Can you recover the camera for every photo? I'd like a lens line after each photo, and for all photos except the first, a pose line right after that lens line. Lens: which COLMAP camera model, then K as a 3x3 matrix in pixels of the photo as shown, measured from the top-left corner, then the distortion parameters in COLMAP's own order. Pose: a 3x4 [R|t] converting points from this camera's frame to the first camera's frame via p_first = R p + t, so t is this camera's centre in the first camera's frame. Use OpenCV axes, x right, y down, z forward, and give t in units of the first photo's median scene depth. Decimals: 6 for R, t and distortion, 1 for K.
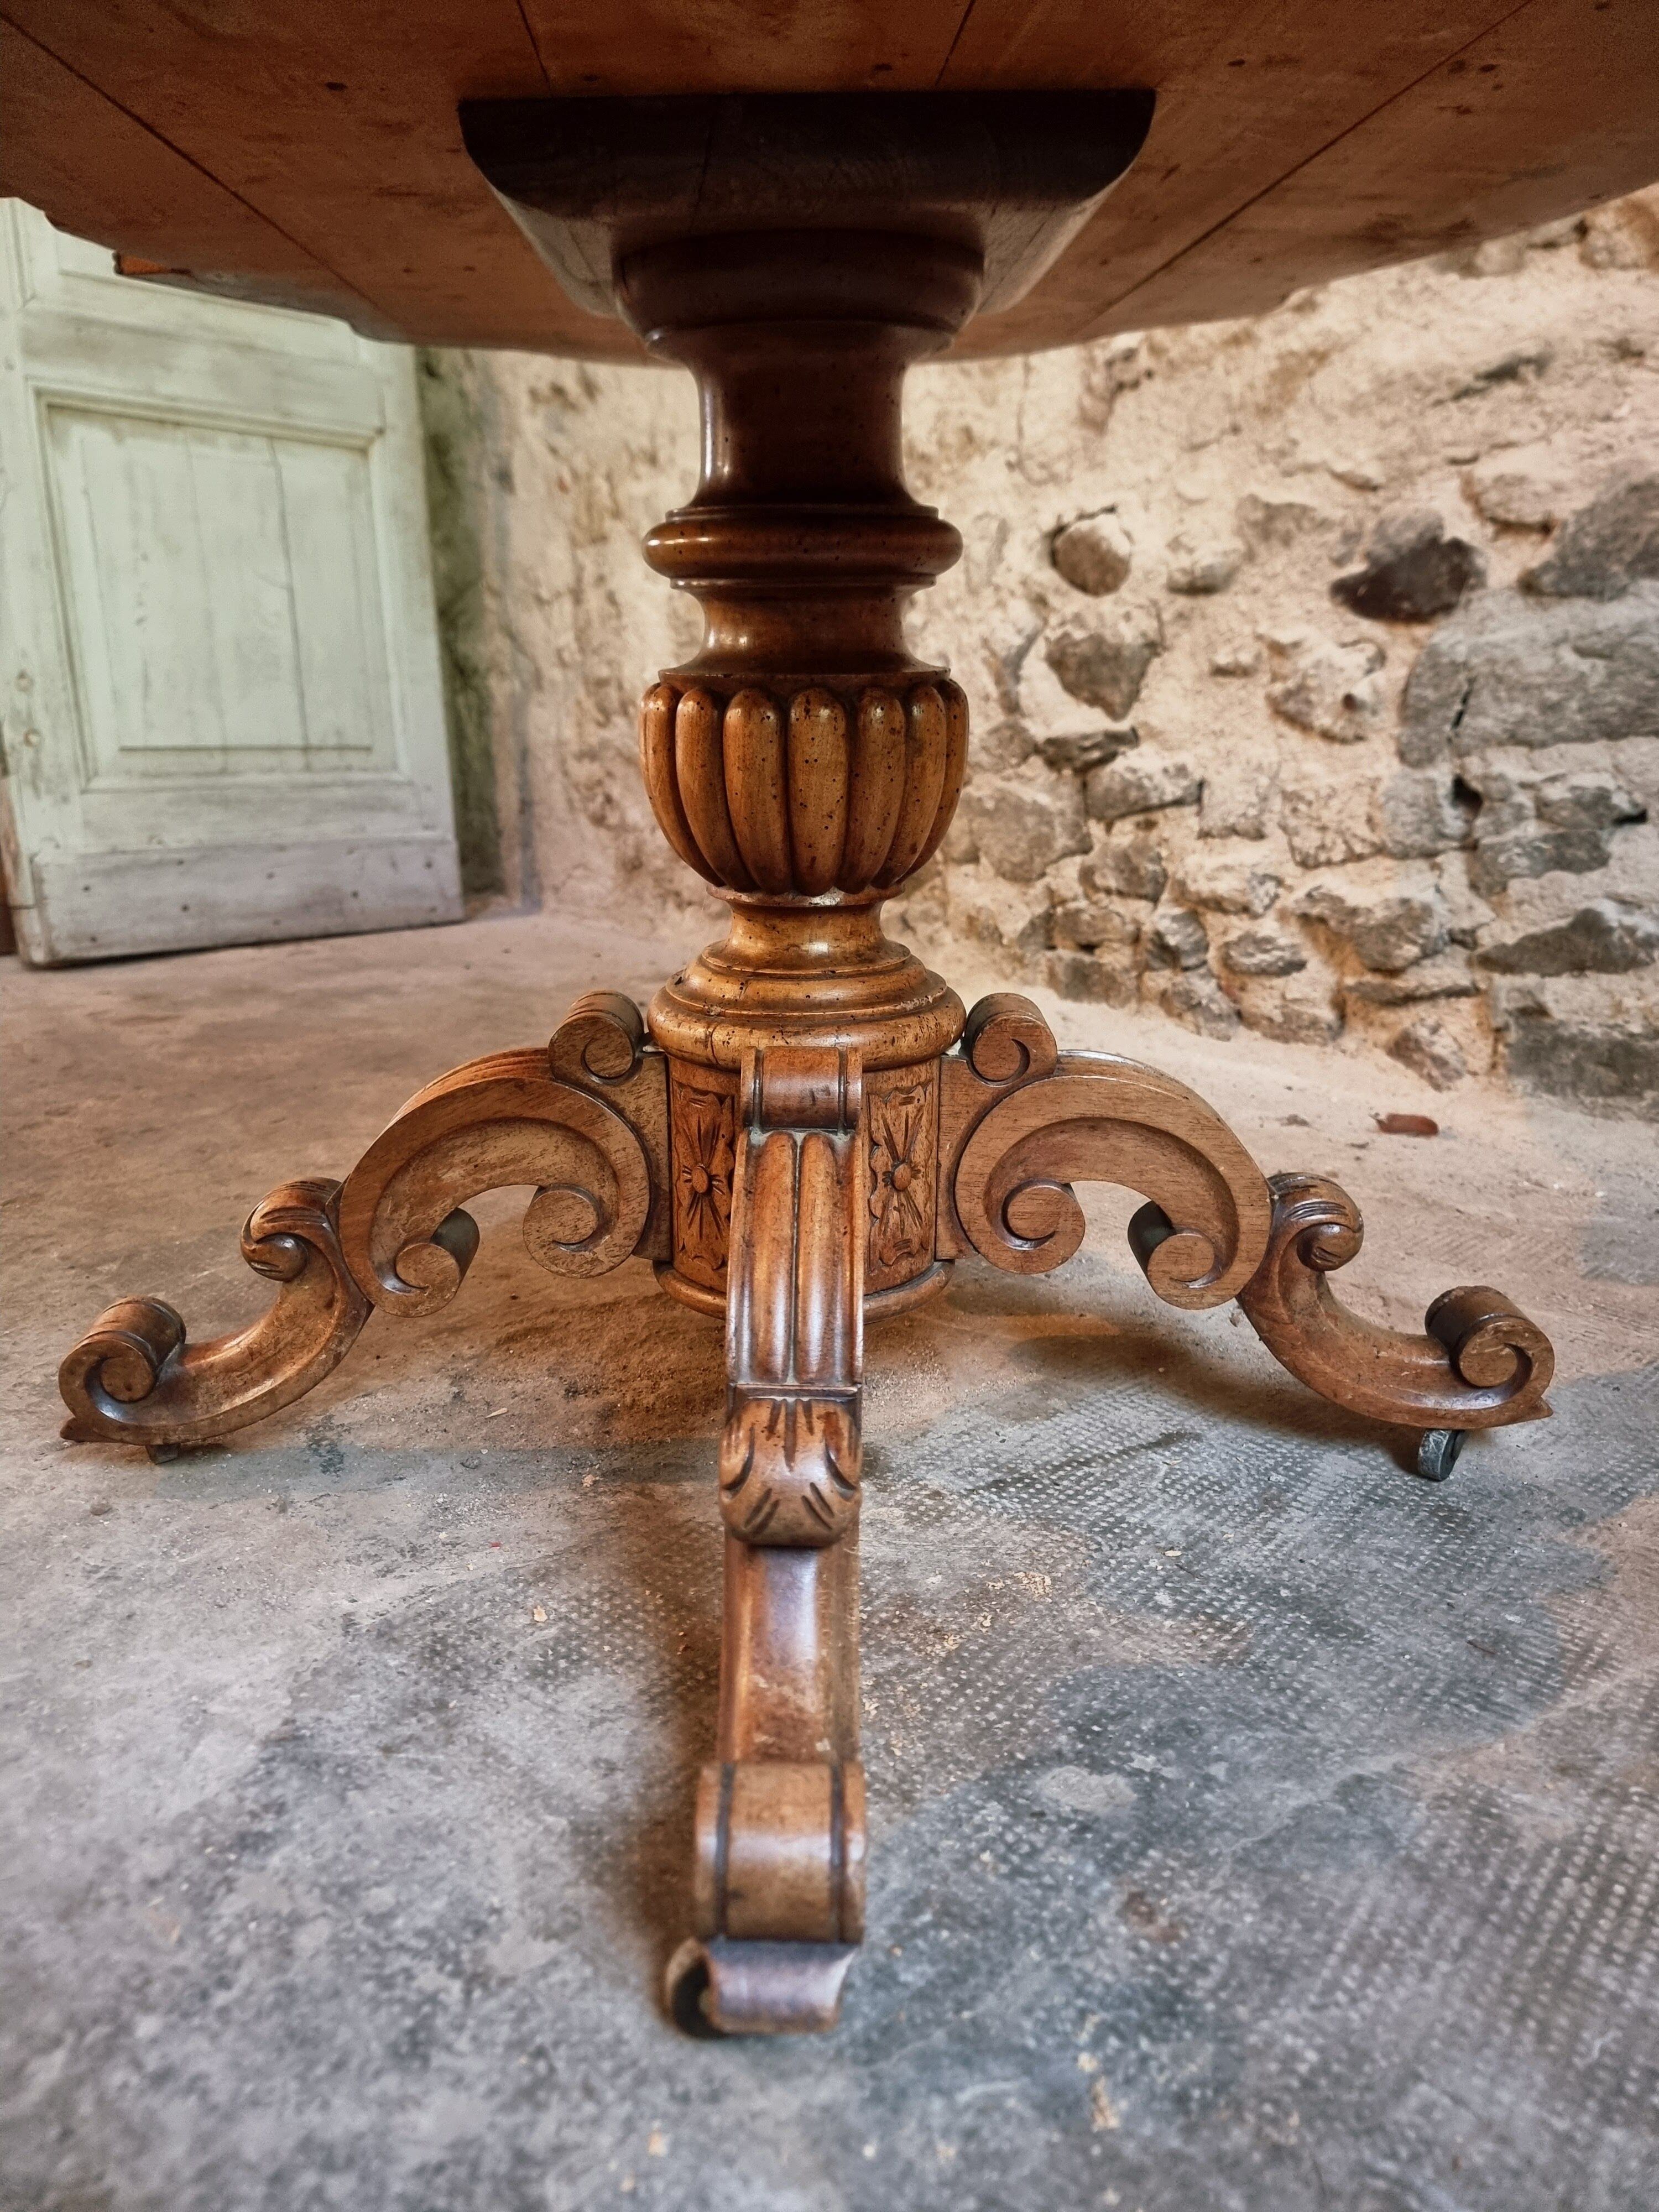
lens RADIAL K [[1556.0, 0, 822.7], [0, 1556.0, 1116.1], [0, 0, 1]] dist [0.049747, -0.053286]
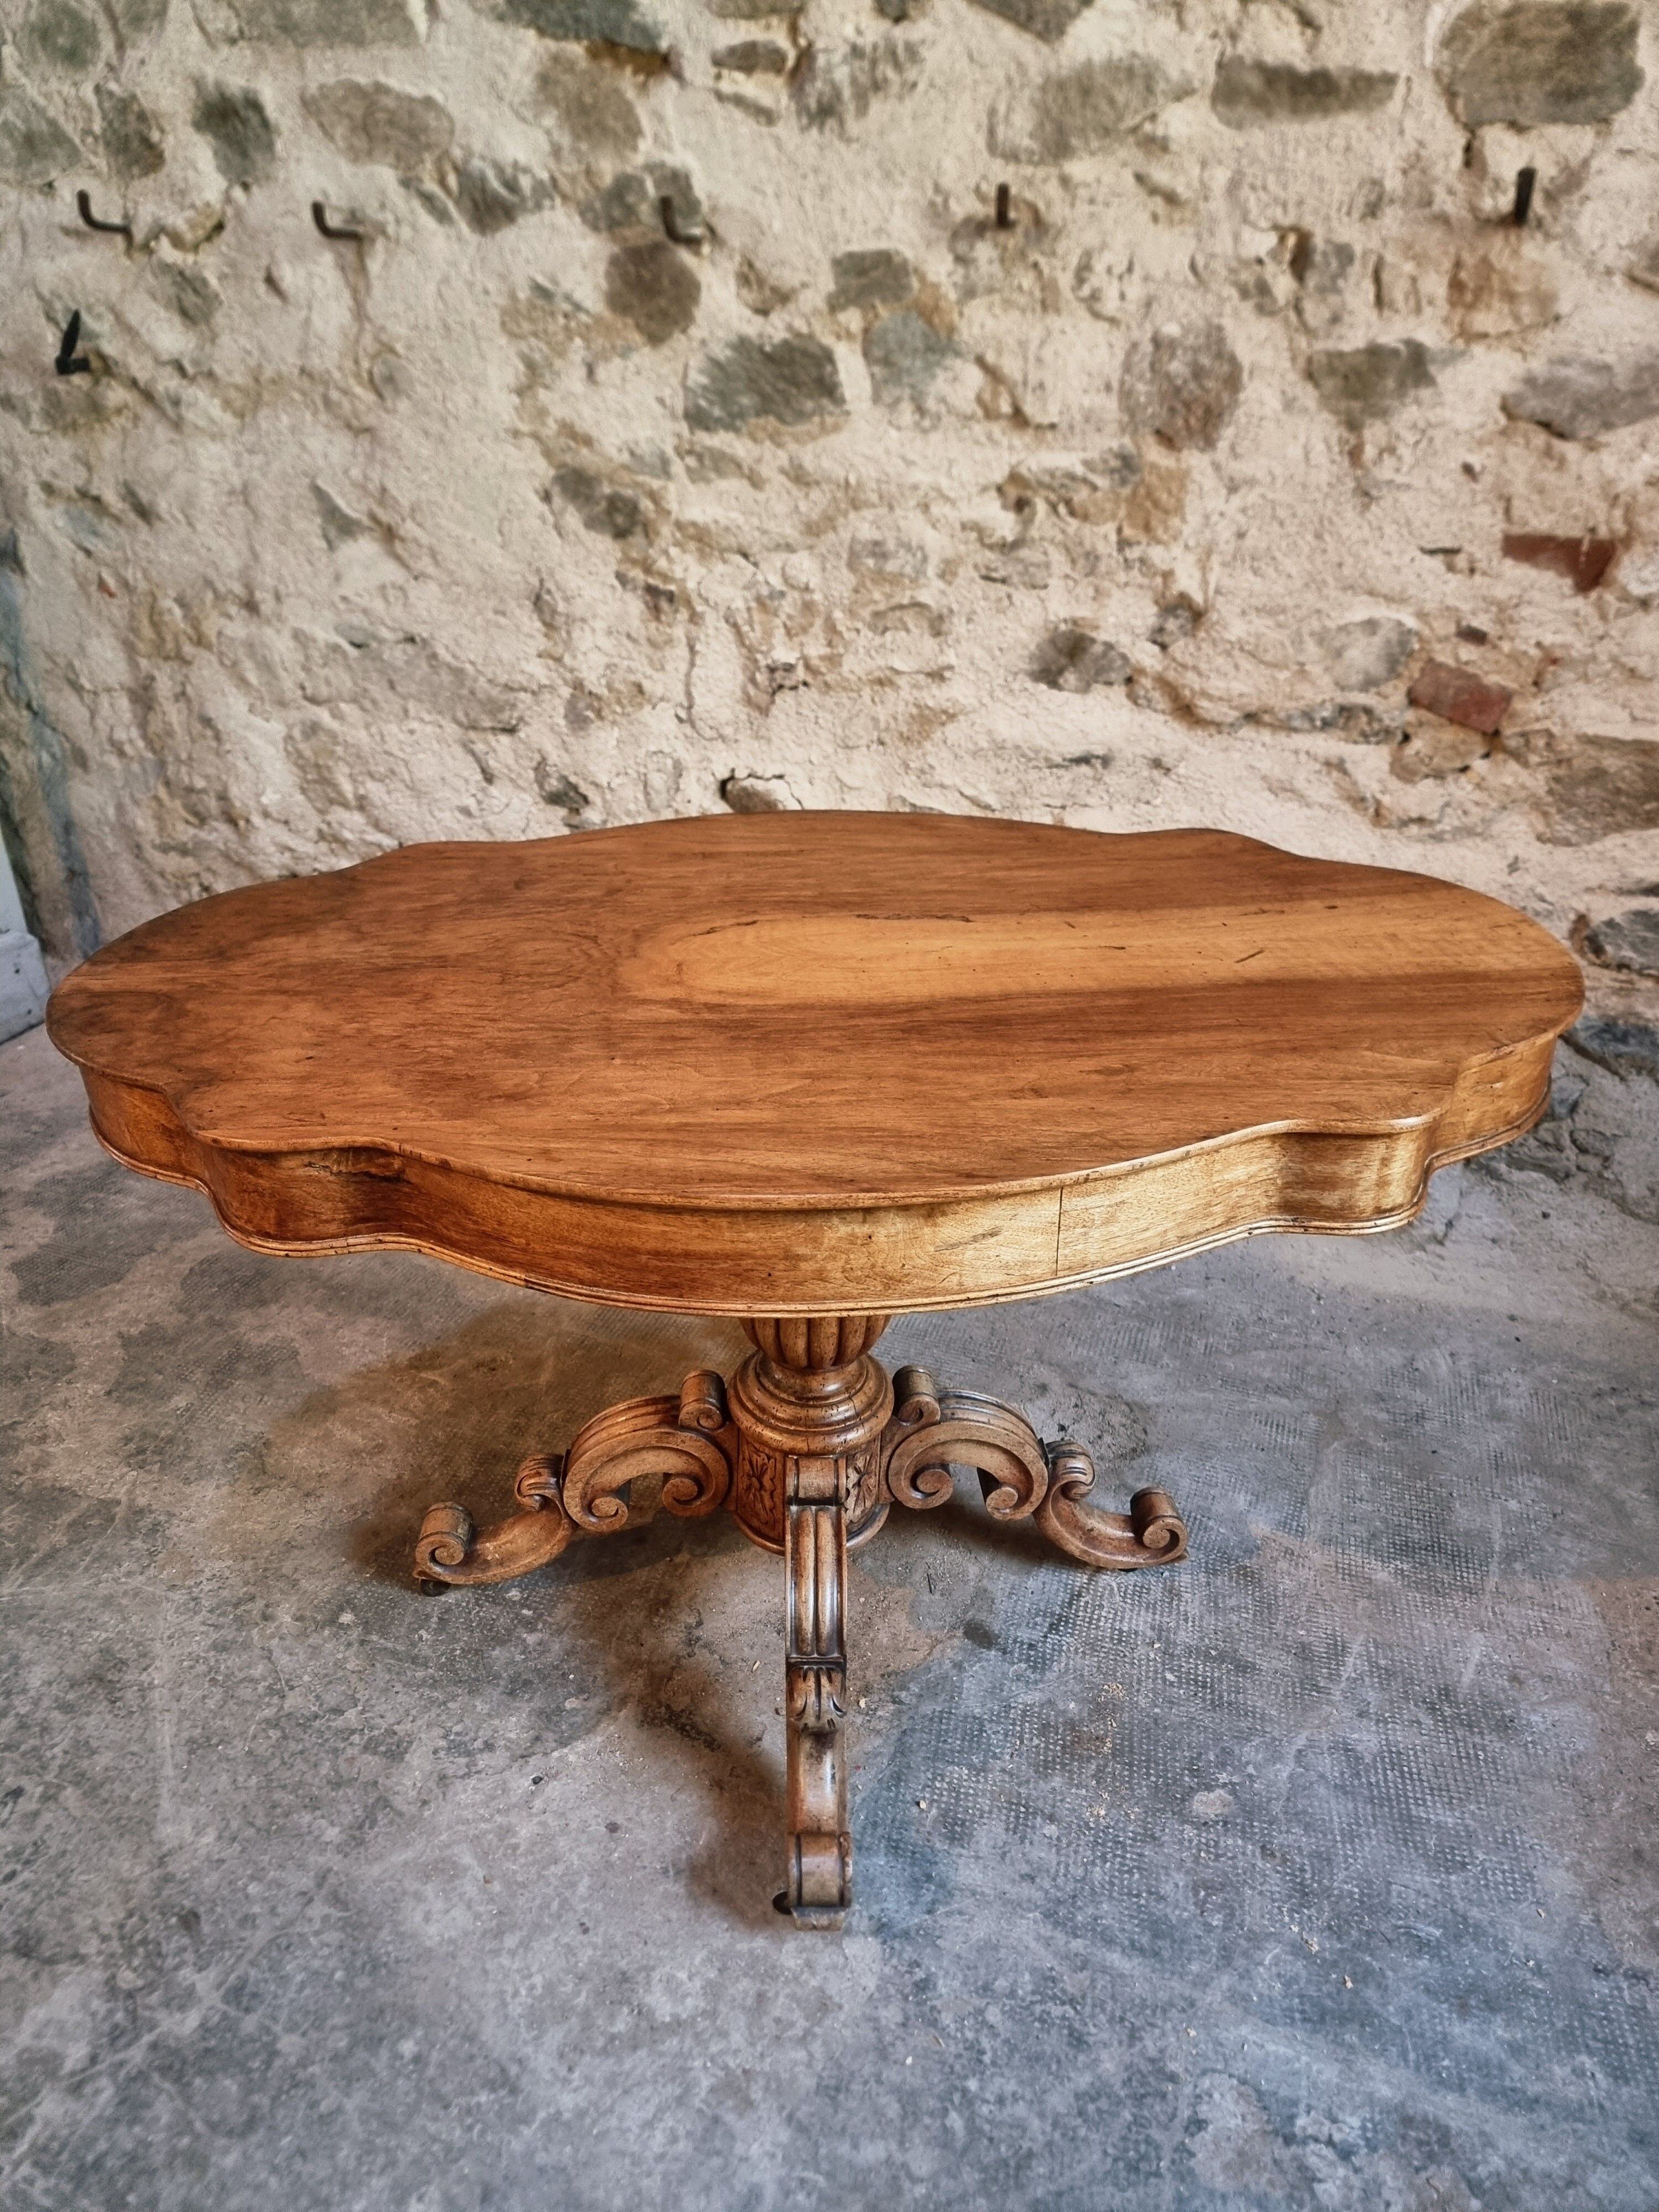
lens RADIAL K [[1545.0, 0, 813.8], [0, 1545.0, 1110.9], [0, 0, 1]] dist [0.060325, -0.062823]
pose [[0.880495, -0.198772, 0.430369, -0.487533], [0.103913, 0.966695, 0.233887, -0.493591], [-0.462526, -0.161215, 0.871825, -0.239490]]
